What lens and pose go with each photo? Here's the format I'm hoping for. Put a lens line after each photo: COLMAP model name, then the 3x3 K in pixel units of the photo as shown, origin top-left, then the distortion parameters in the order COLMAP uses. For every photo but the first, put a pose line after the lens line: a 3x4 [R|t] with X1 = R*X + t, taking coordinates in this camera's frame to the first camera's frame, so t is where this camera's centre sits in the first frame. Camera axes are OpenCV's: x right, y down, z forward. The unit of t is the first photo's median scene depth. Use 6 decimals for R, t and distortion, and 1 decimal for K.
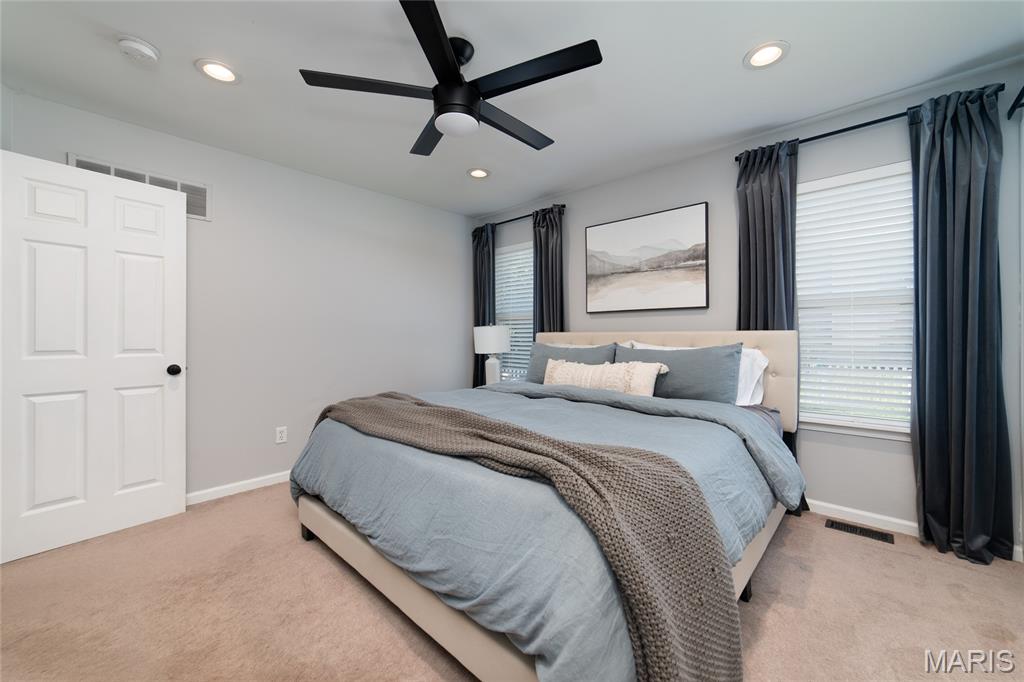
lens RADIAL K [[398.0, 0, 514.7], [0, 398.0, 332.1], [0, 0, 1]] dist [-0.001204, 0.007581]
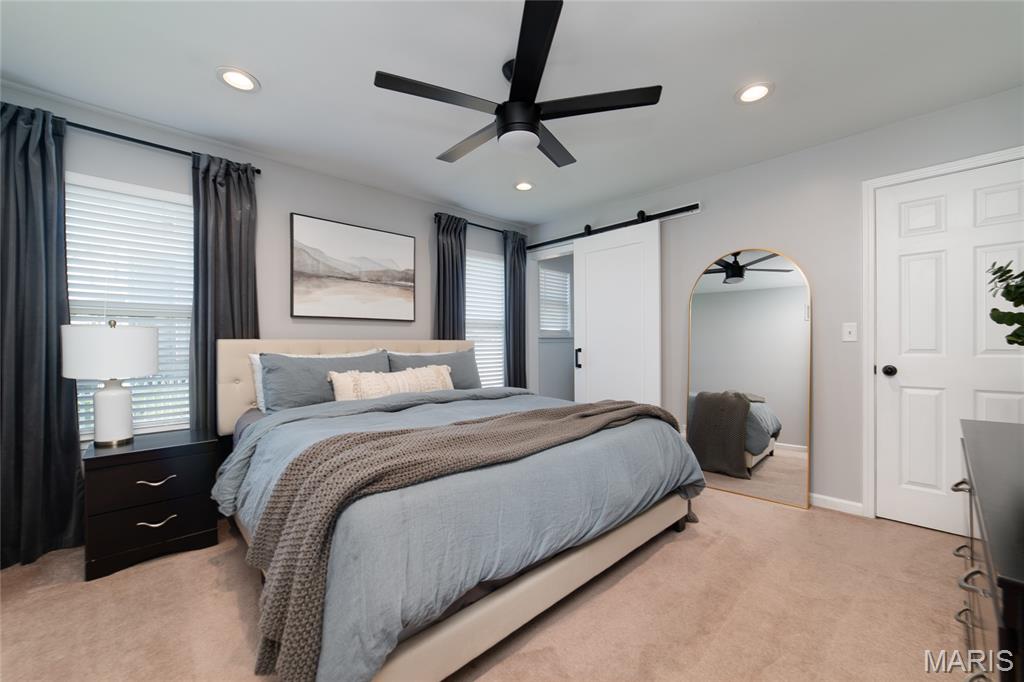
lens RADIAL K [[395.6, 0, 513.3], [0, 395.6, 346.5], [0, 0, 1]] dist [-0.021615, 0.000002]
pose [[0.085419, 0.001228, 0.996344, -0.693988], [0.004061, 0.999991, -0.001581, 0.019312], [-0.996337, 0.004181, 0.085413, 0.559716]]
